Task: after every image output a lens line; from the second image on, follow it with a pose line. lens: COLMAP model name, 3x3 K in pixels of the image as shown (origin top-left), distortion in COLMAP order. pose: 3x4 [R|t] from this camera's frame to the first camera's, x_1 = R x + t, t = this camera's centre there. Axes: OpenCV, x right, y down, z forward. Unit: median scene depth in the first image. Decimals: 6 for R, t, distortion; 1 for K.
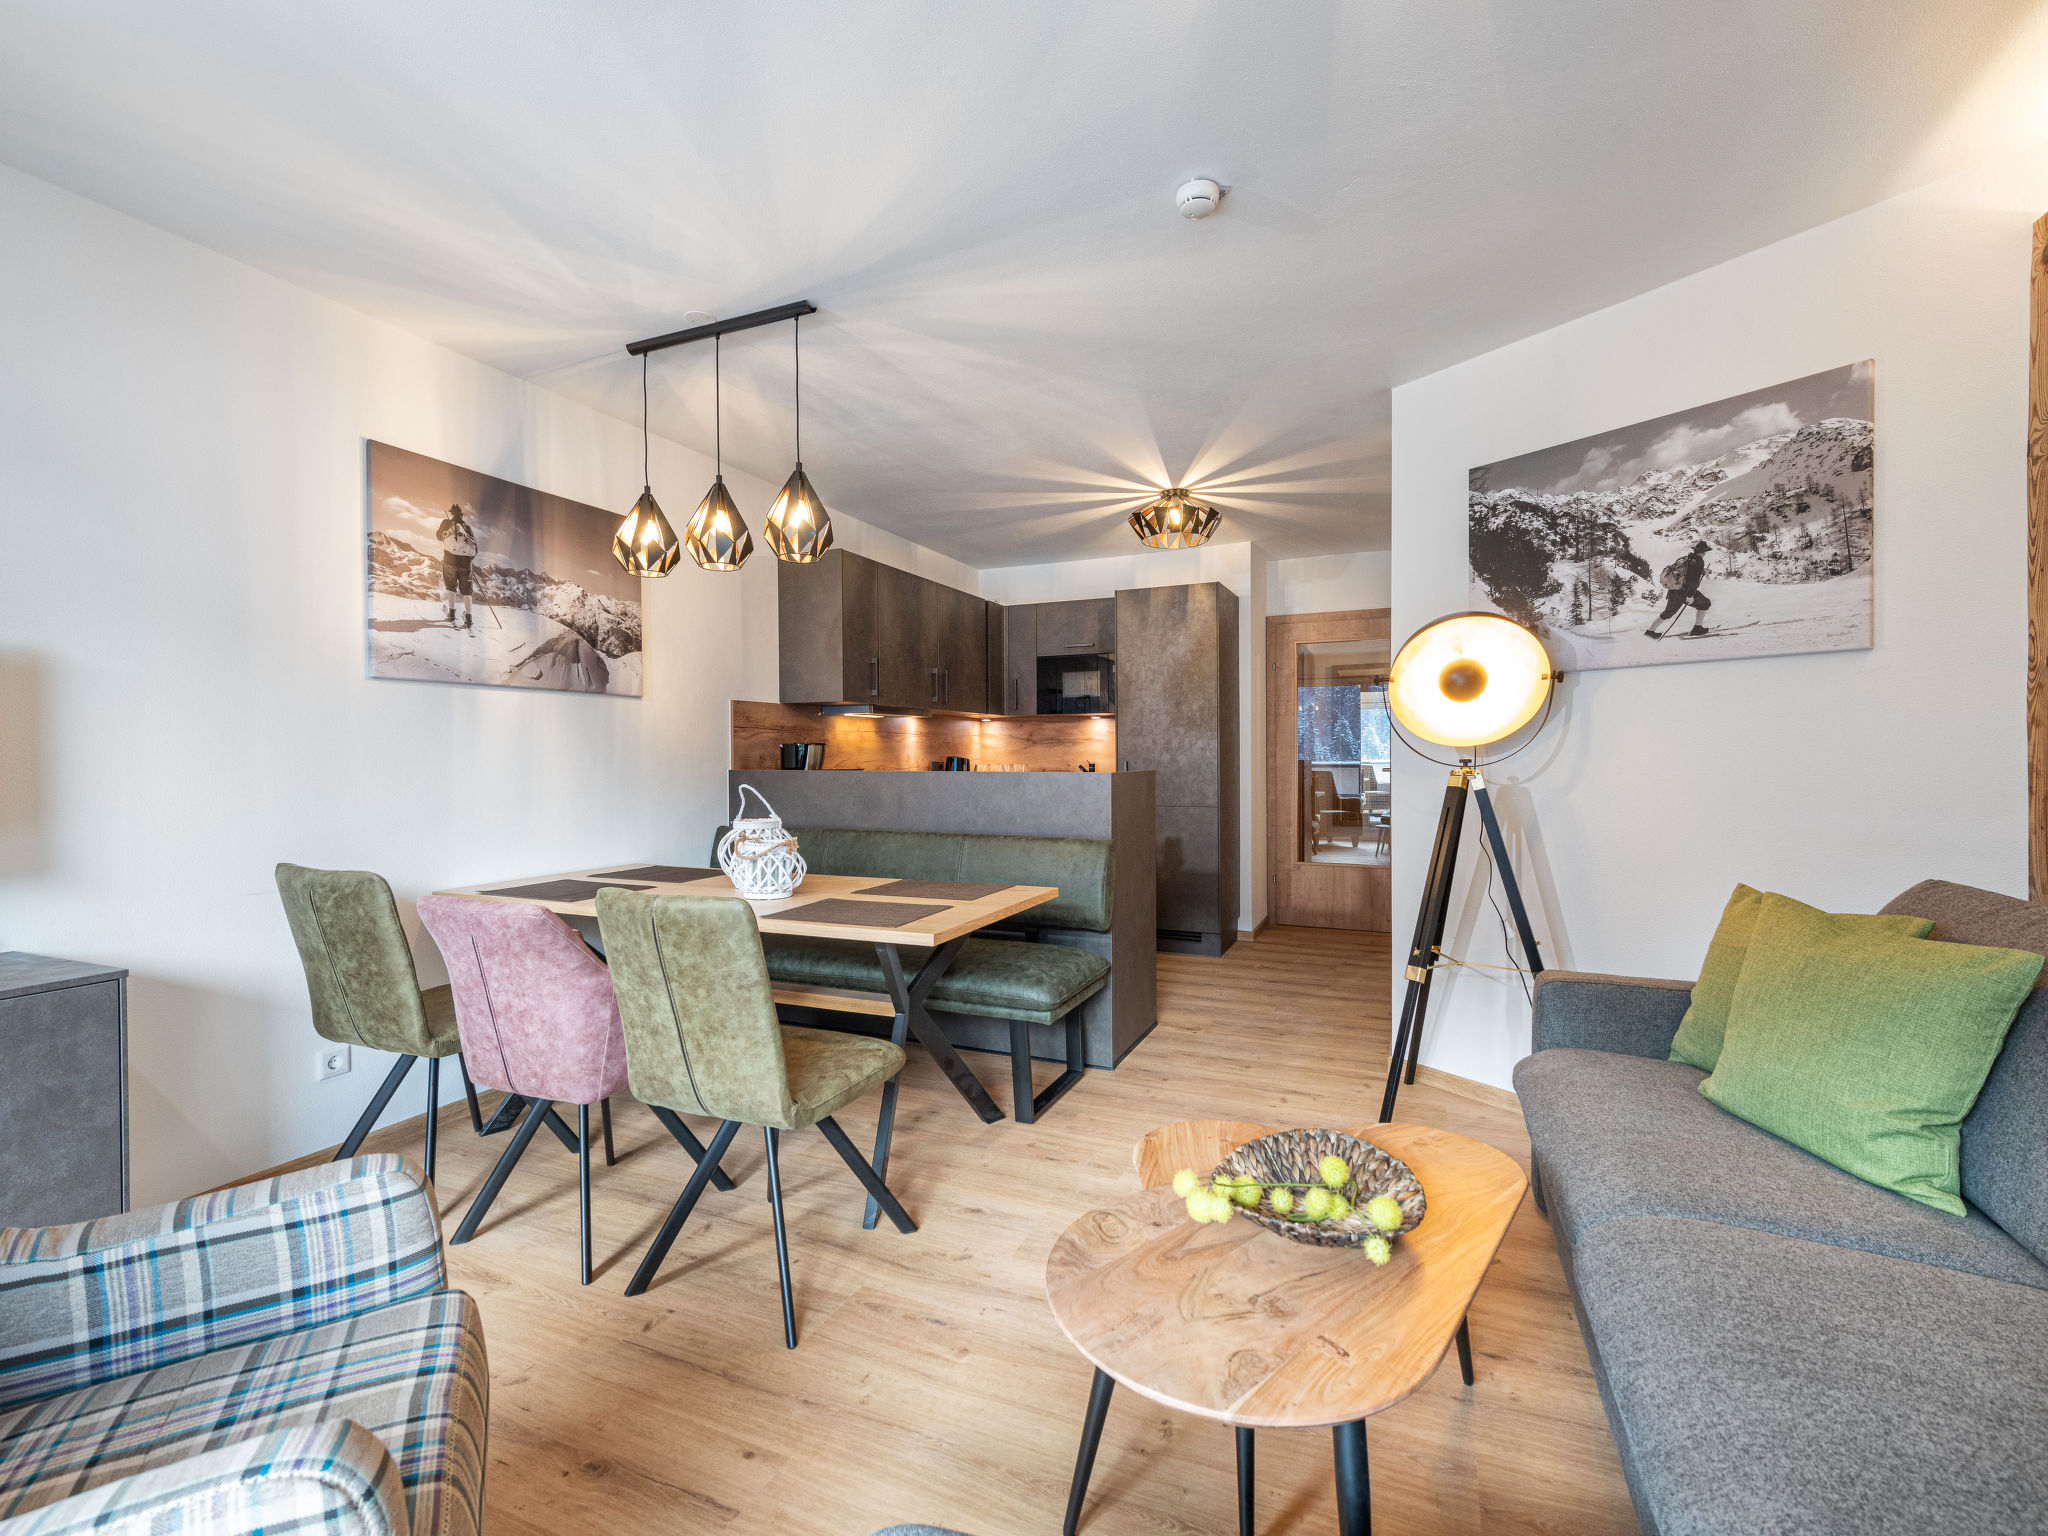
lens RADIAL K [[910.8, 0, 1016.5], [0, 910.8, 764.3], [0, 0, 1]] dist [0.009469, -0.001330]
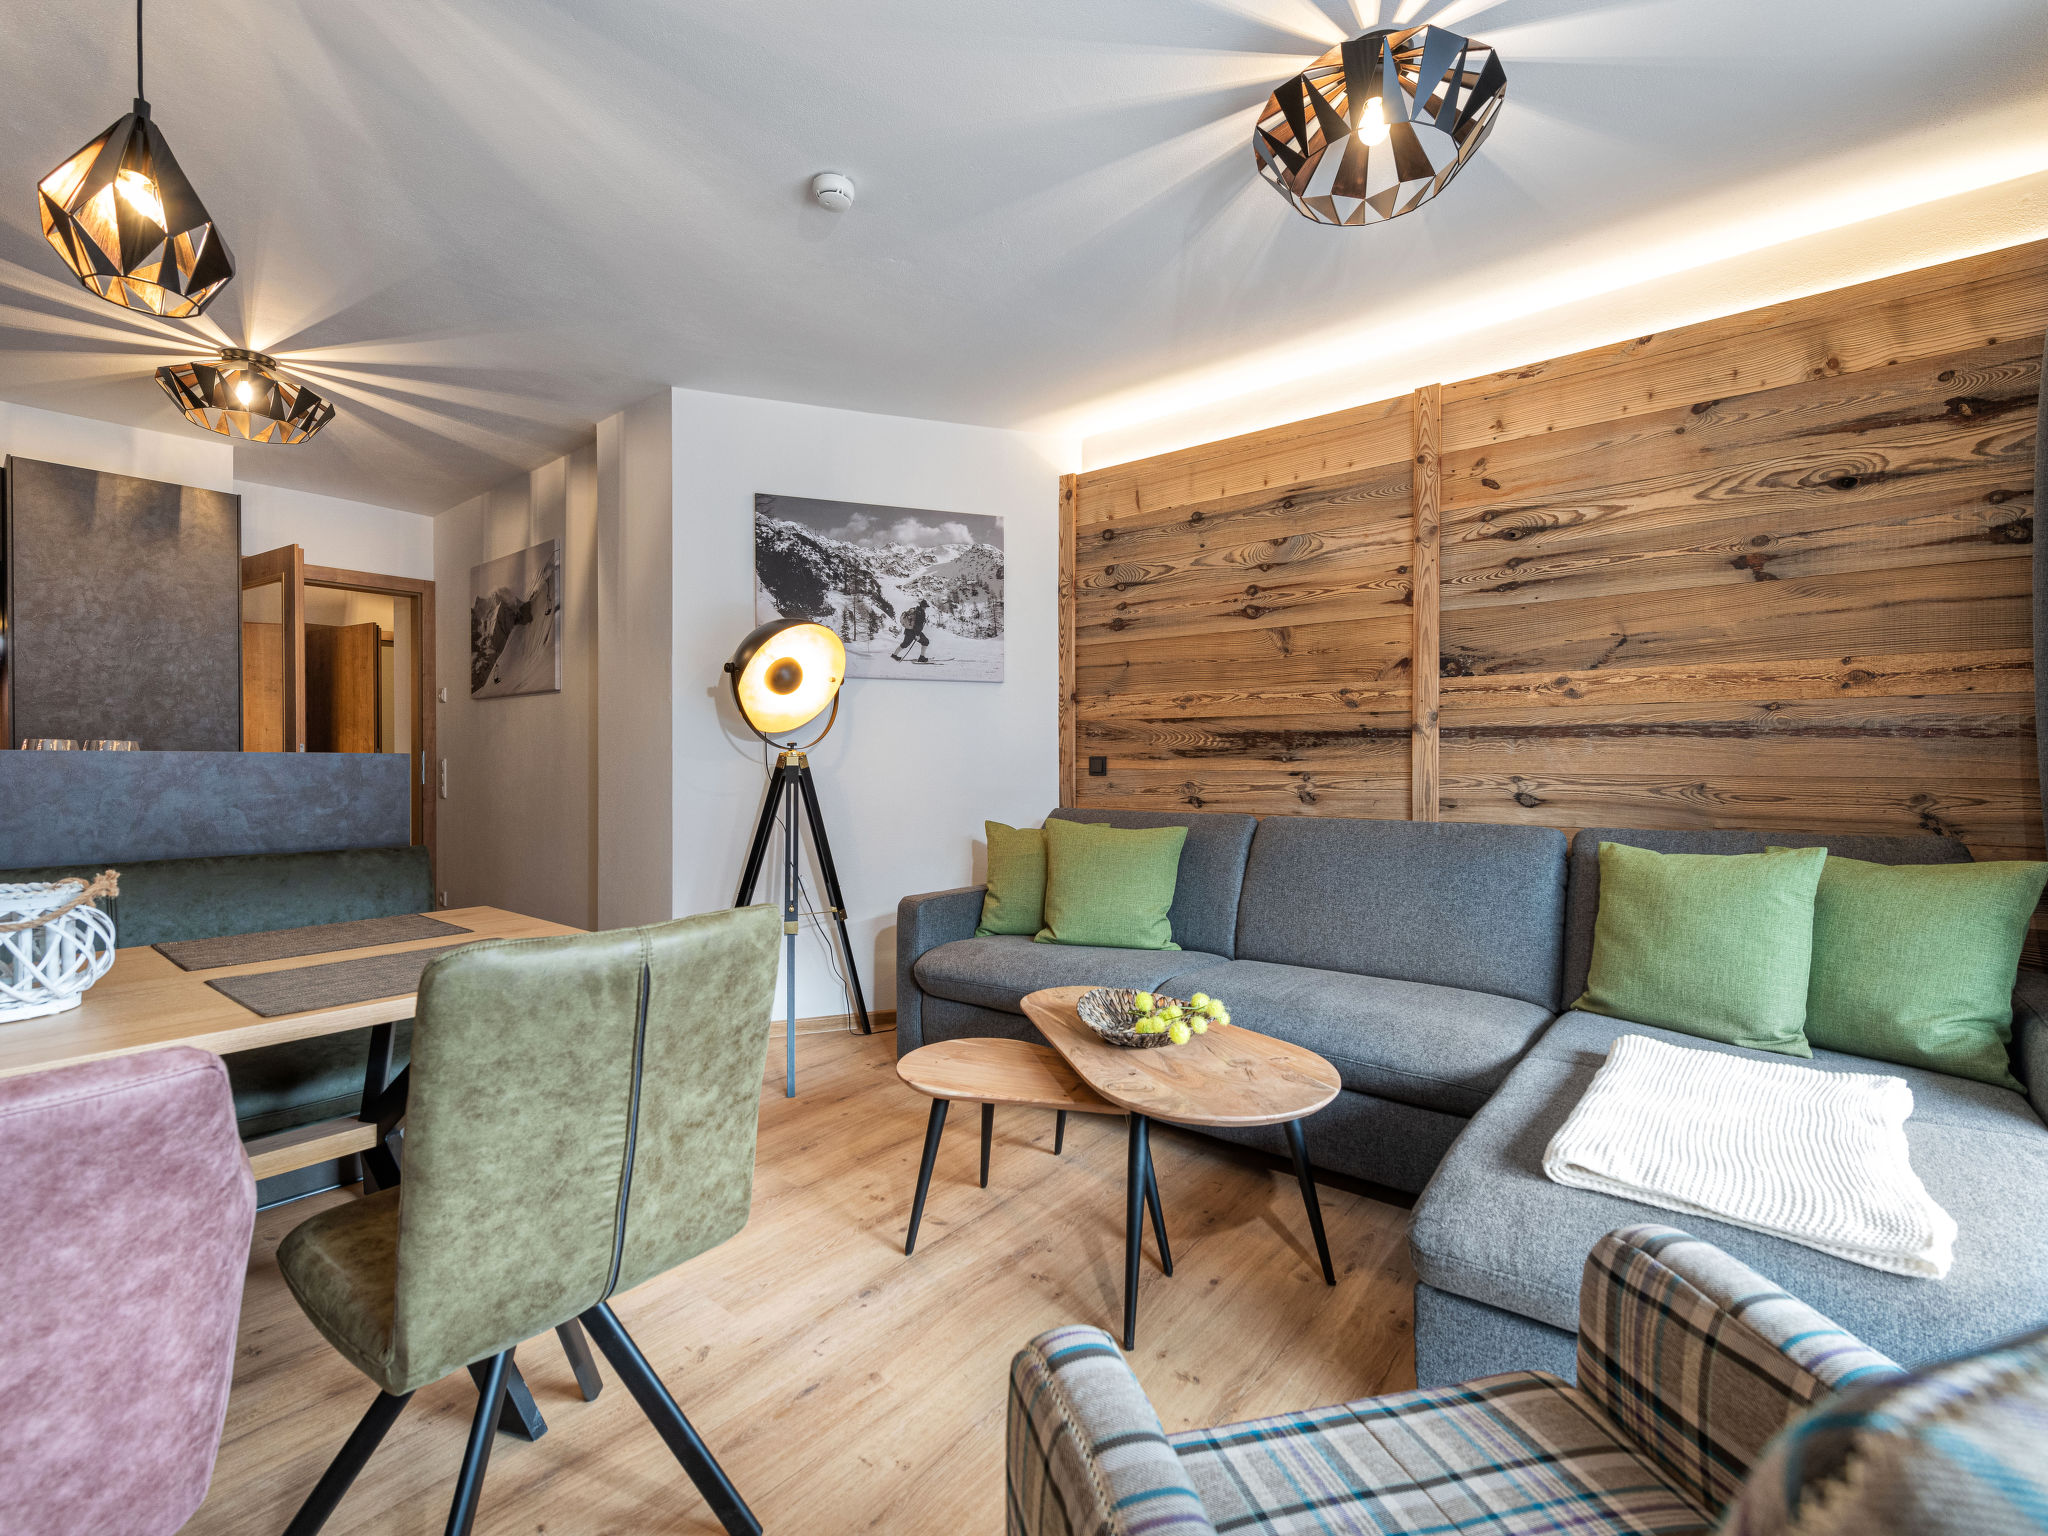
lens RADIAL K [[910.8, 0, 1038.5], [0, 910.8, 770.3], [0, 0, 1]] dist [0.009469, -0.001330]
pose [[0.250528, -0.005167, 0.968096, -0.568322], [0.006072, 0.999974, 0.003766, 0.027105], [-0.968090, 0.004934, 0.250553, 0.389625]]
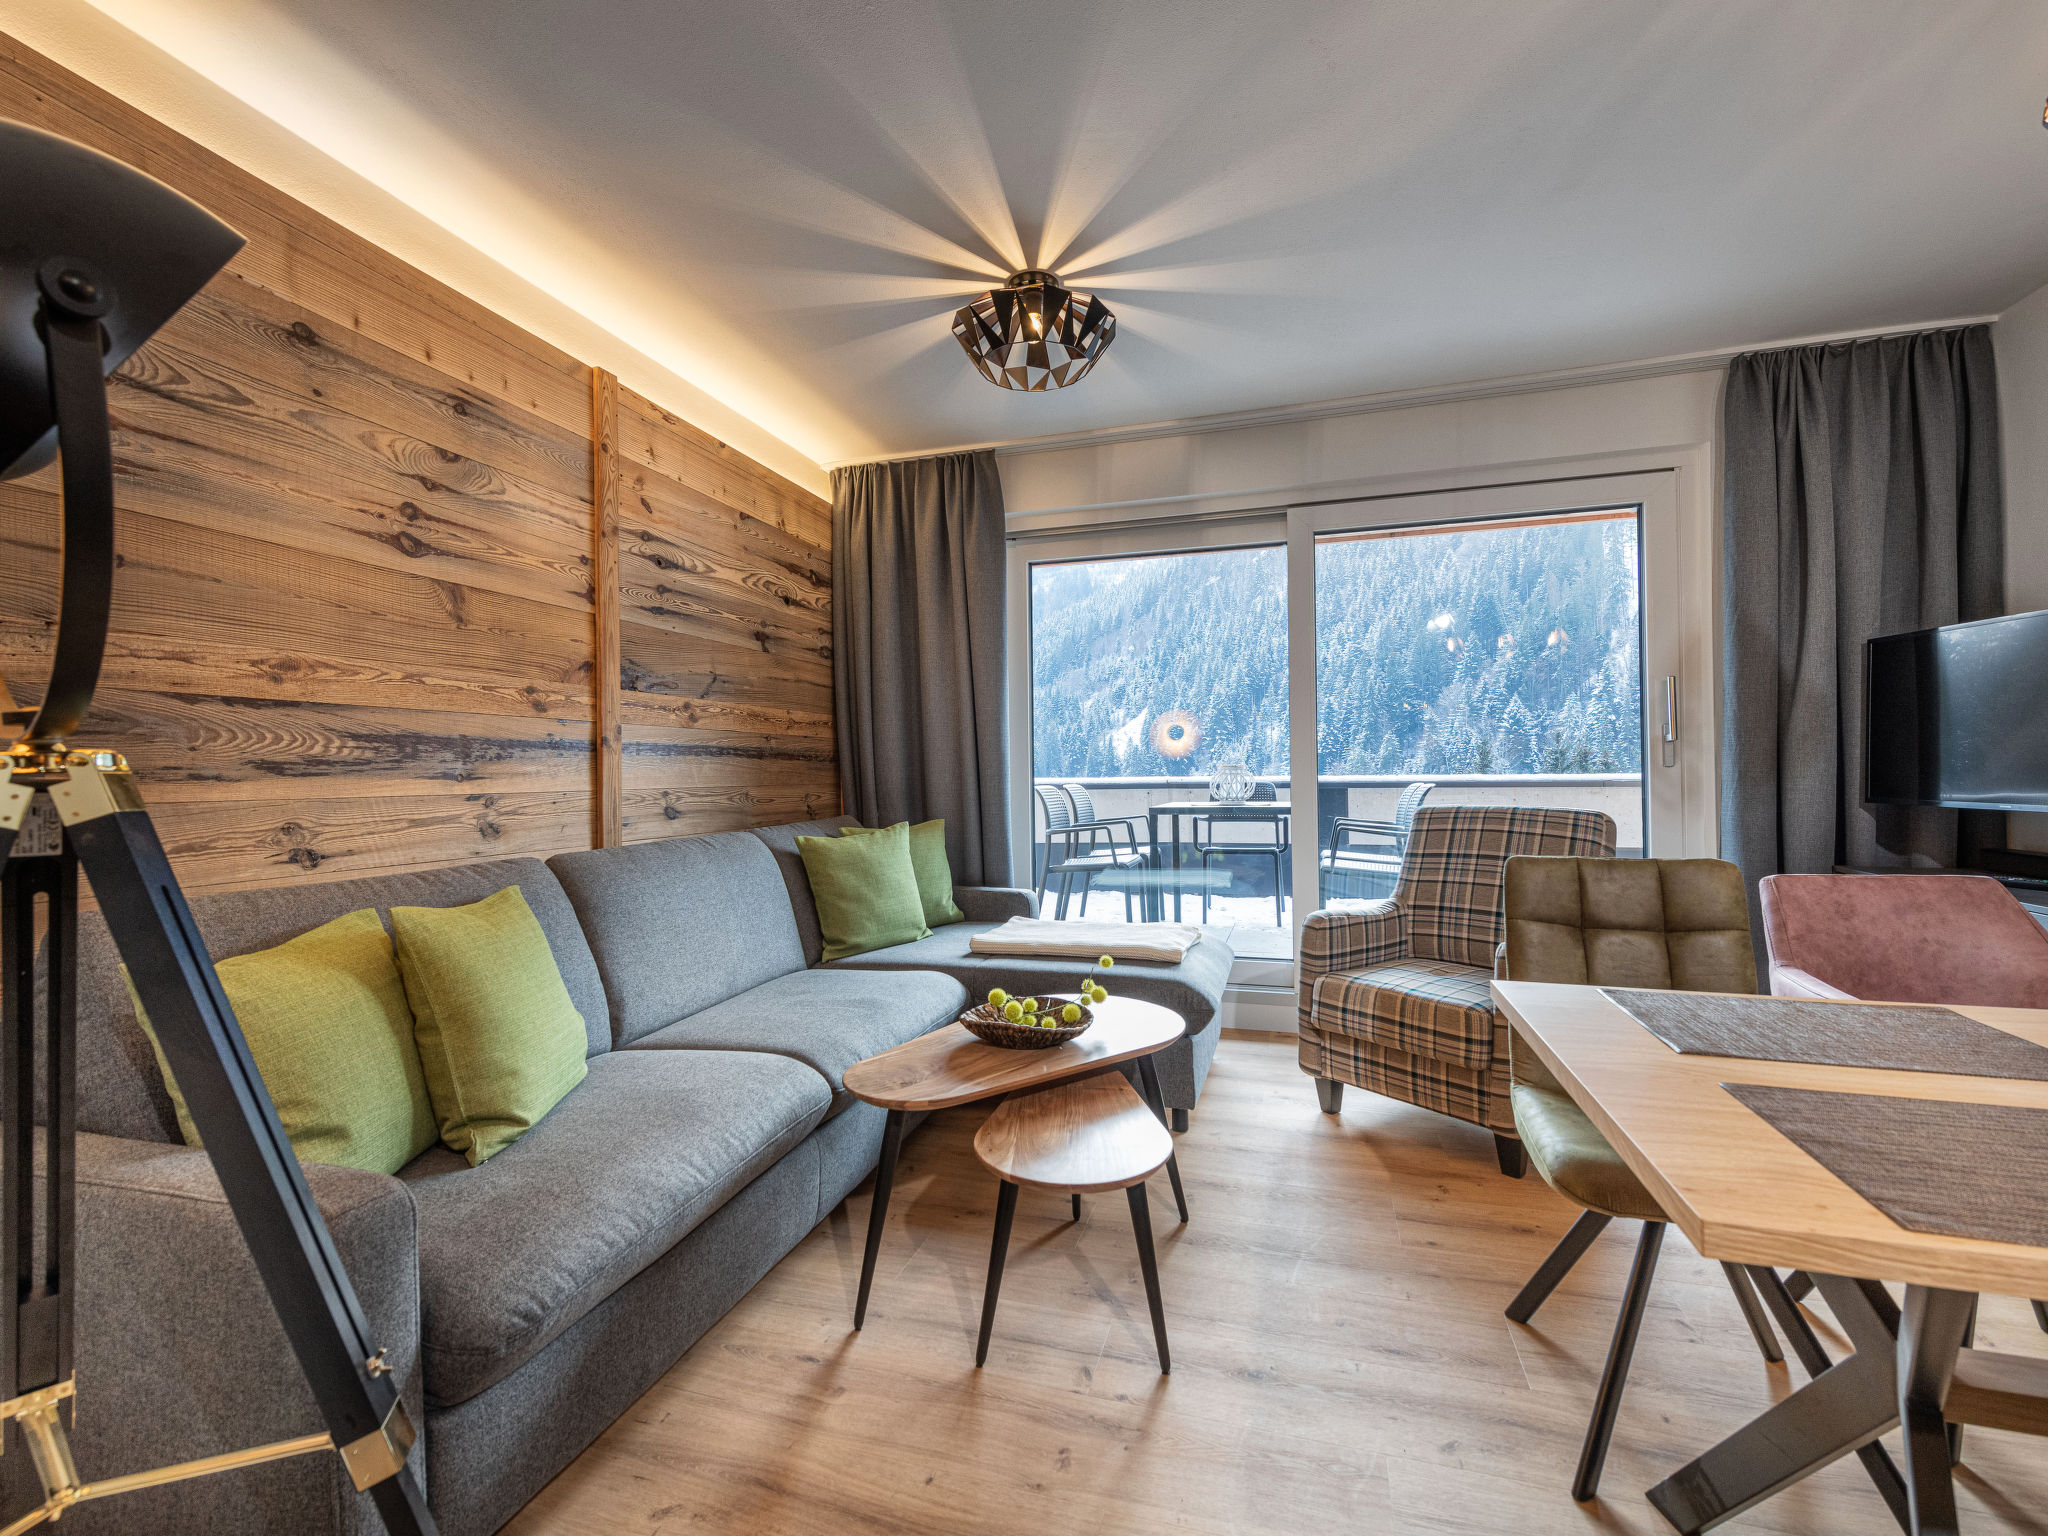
lens RADIAL K [[910.8, 0, 1029.8], [0, 910.8, 765.5], [0, 0, 1]] dist [0.009469, -0.001330]
pose [[-0.989608, 0.018029, -0.142656, 0.315386], [0.017840, 0.999837, 0.002600, 0.014918], [0.142680, 0.000028, -0.989769, 1.294068]]
